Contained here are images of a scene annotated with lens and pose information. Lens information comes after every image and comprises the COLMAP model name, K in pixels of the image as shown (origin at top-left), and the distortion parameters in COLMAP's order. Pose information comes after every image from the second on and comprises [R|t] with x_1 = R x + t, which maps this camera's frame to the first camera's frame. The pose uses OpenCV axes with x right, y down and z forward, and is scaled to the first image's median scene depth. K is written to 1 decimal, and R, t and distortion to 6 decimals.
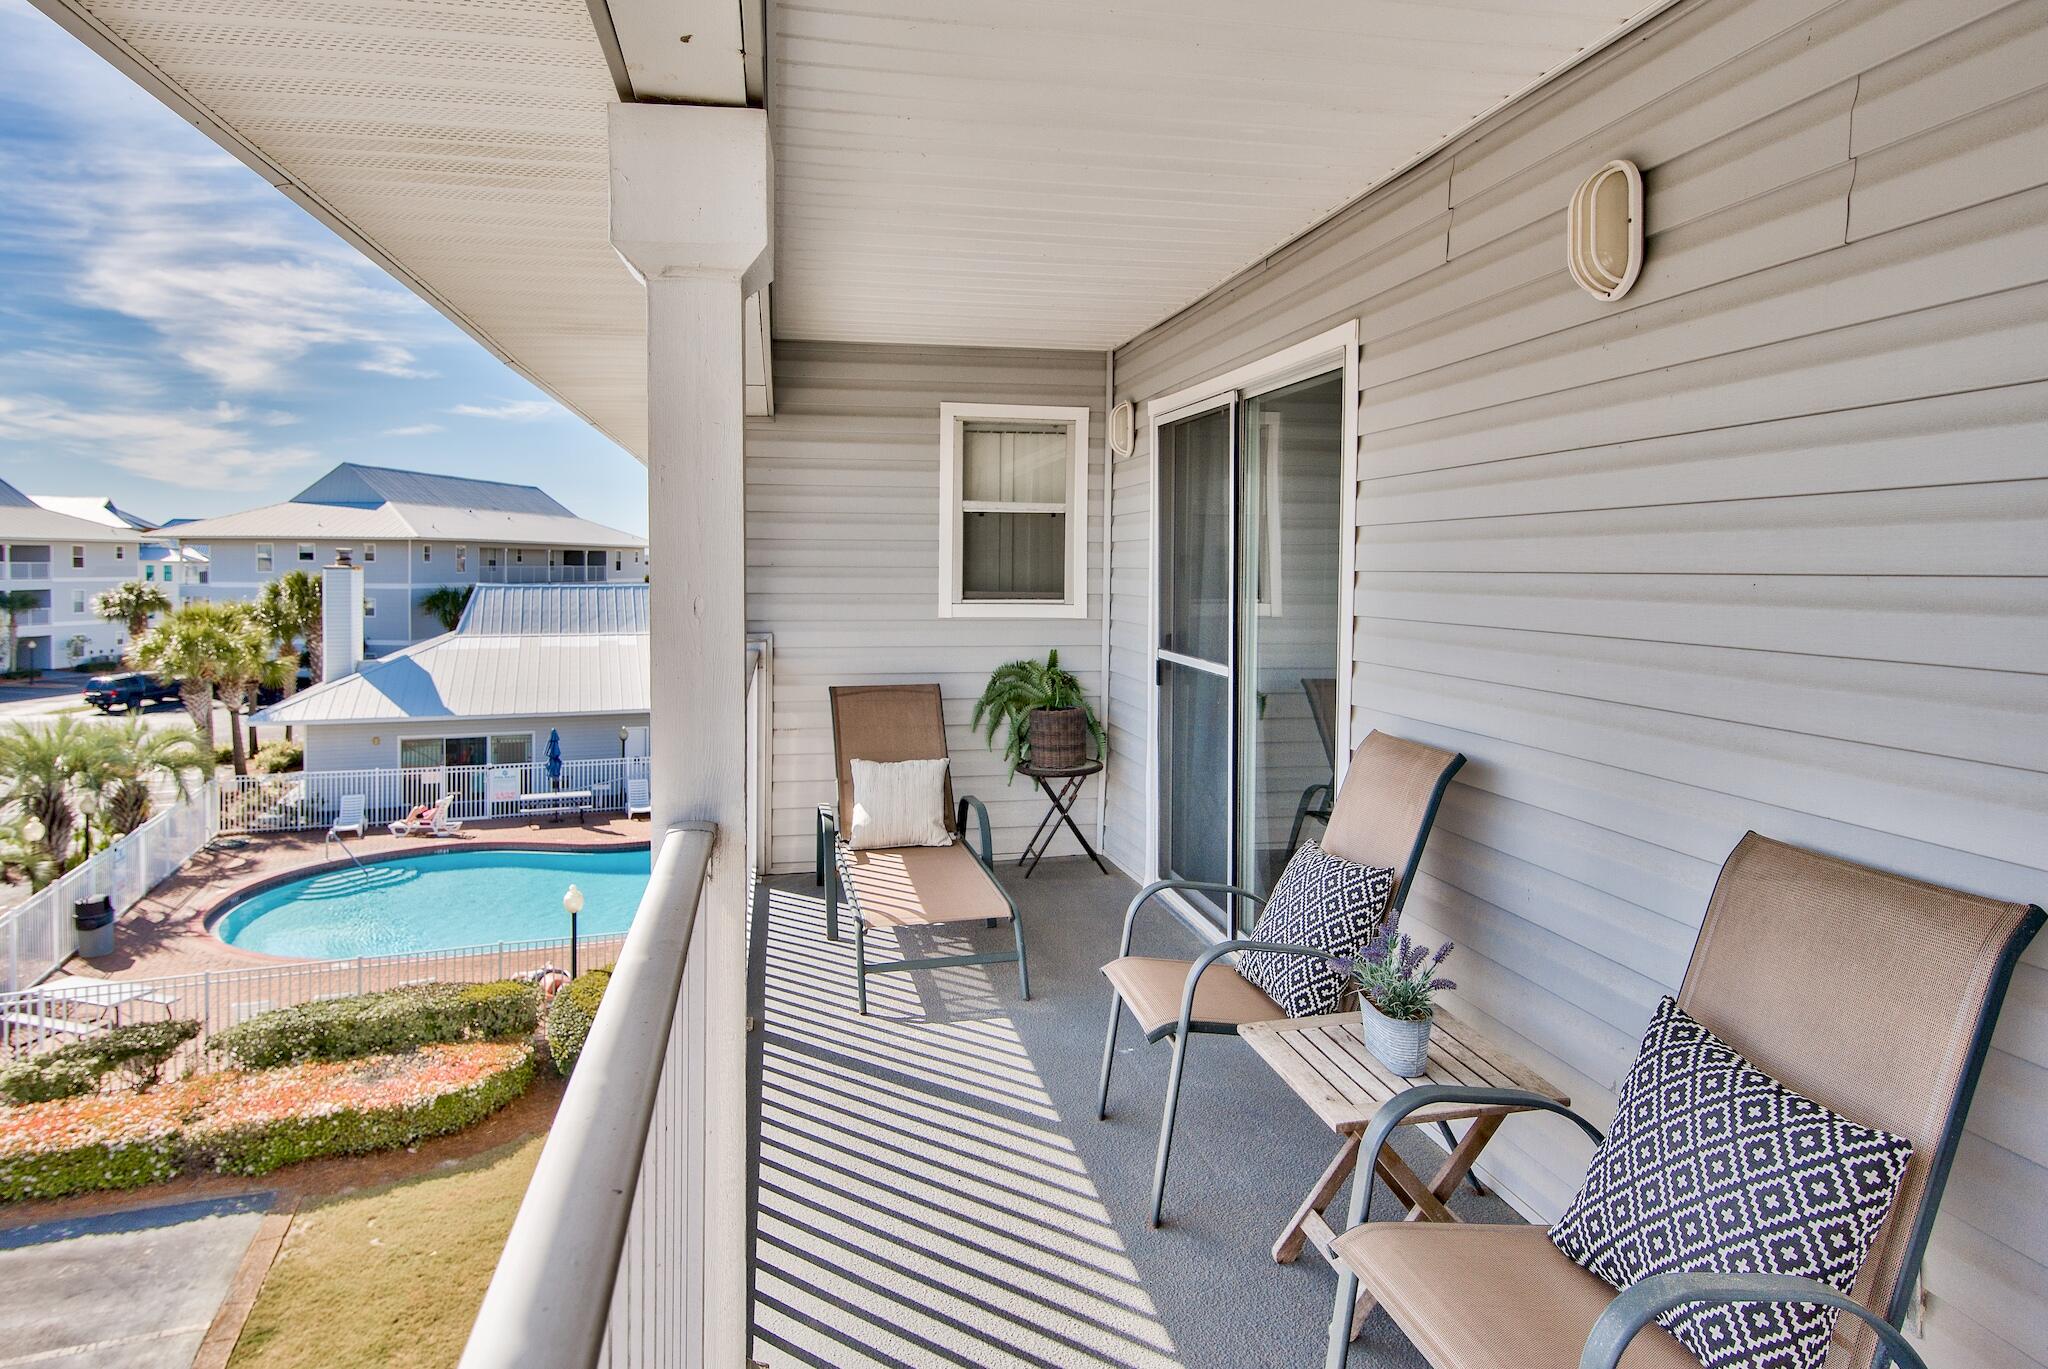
lens RADIAL K [[1275.6, 0, 1019.7], [0, 1275.6, 583.4], [0, 0, 1]] dist [0.015126, -0.001256]
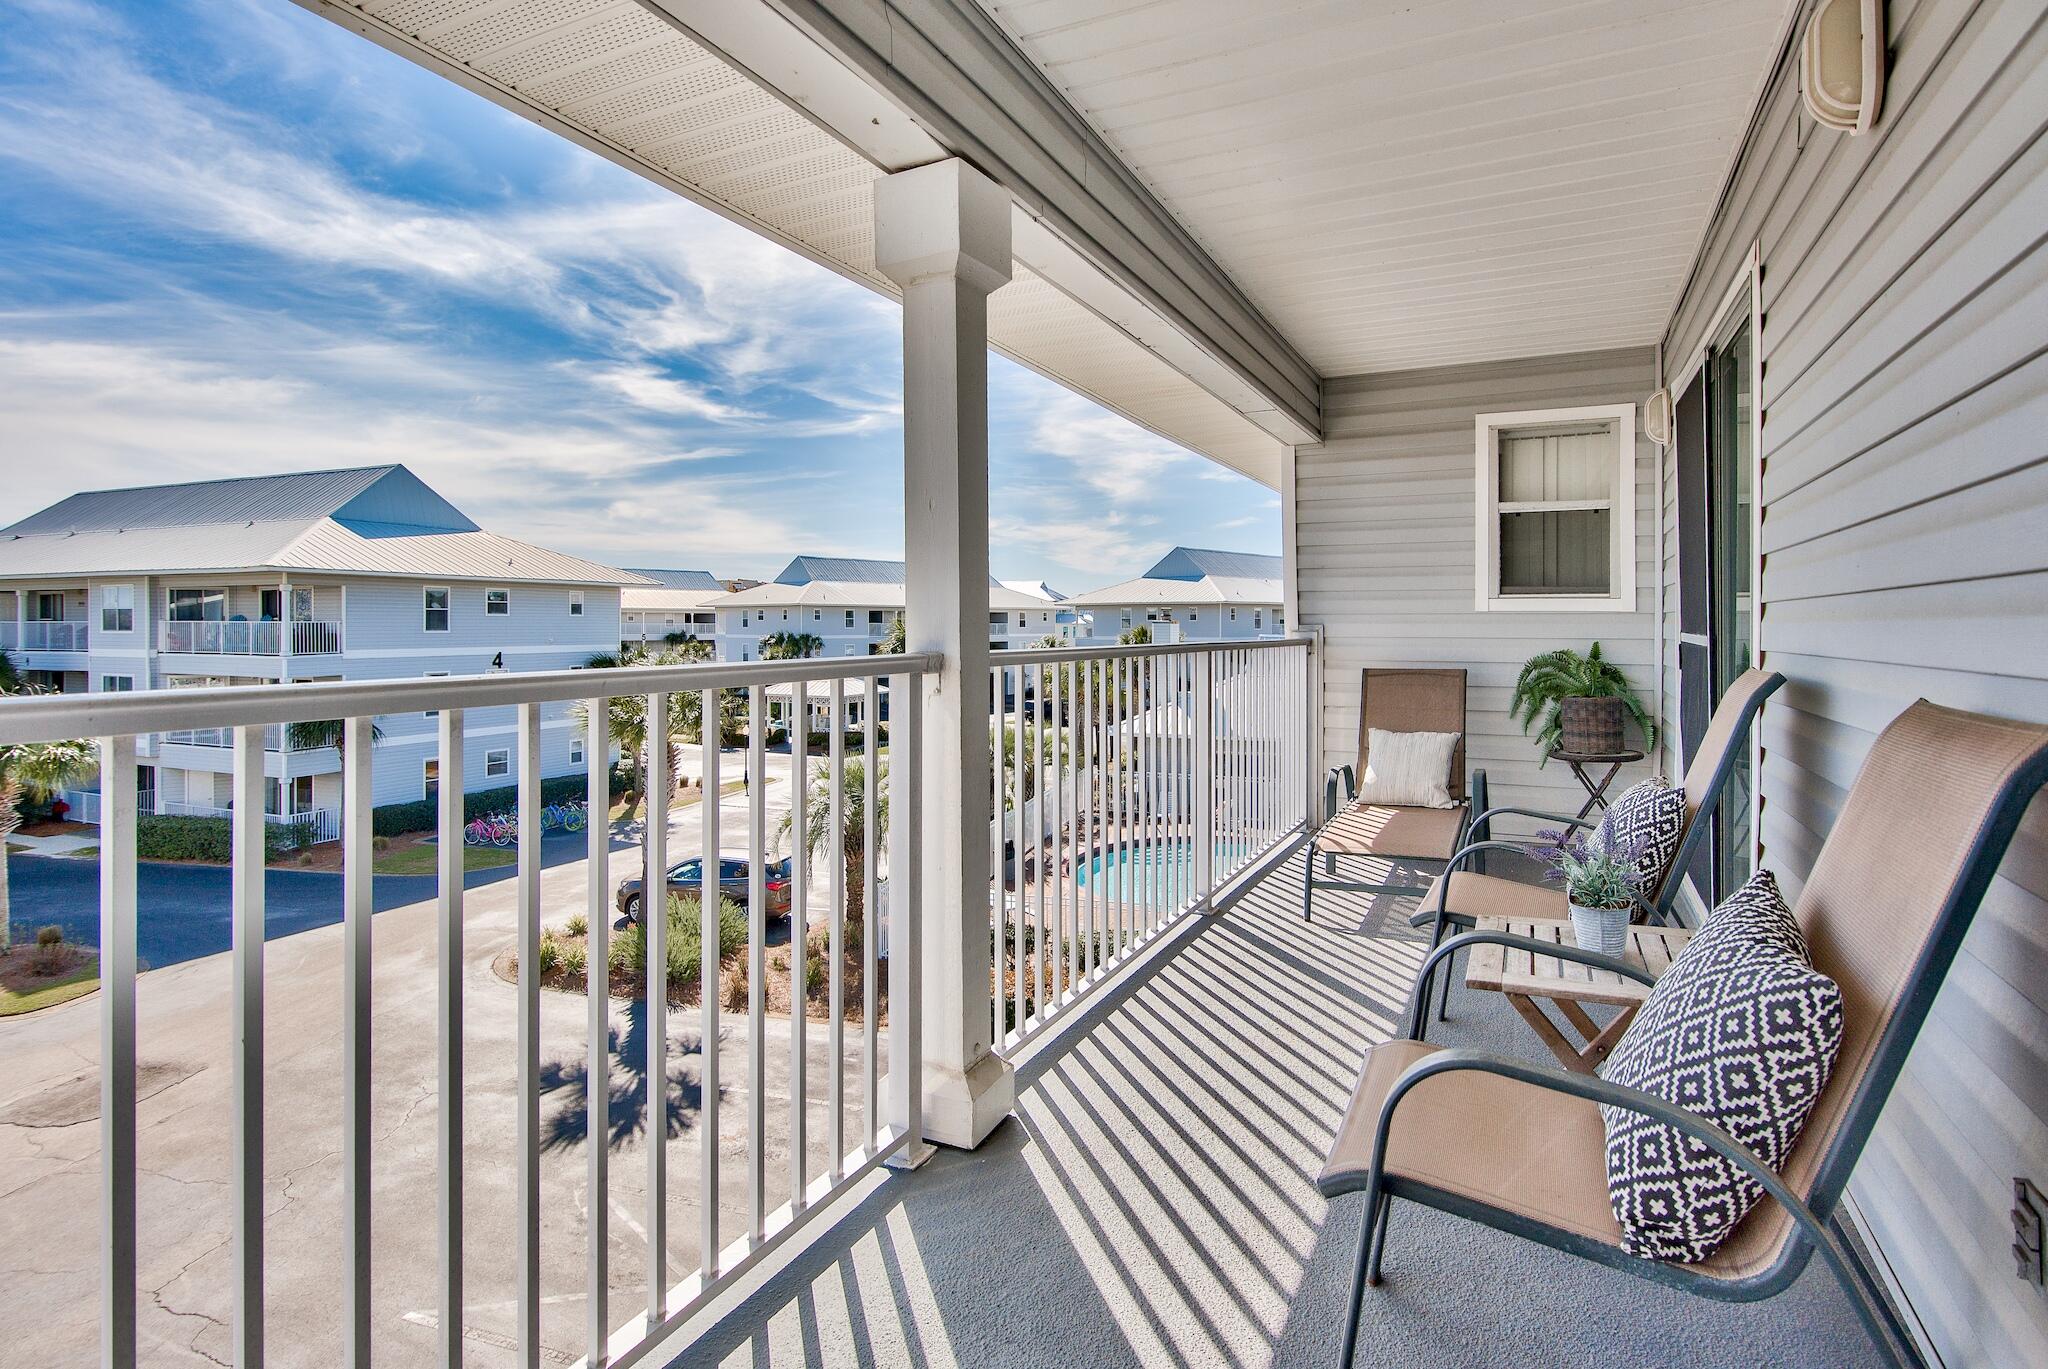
lens RADIAL K [[1083.0, 0, 1027.7], [0, 1083.0, 623.8], [0, 0, 1]] dist [0.004920, 0.000107]
pose [[0.804588, -0.005456, -0.593809, 0.179993], [-0.005327, 0.999851, -0.016405, 0.054758], [0.593810, 0.016363, 0.804439, 0.025736]]
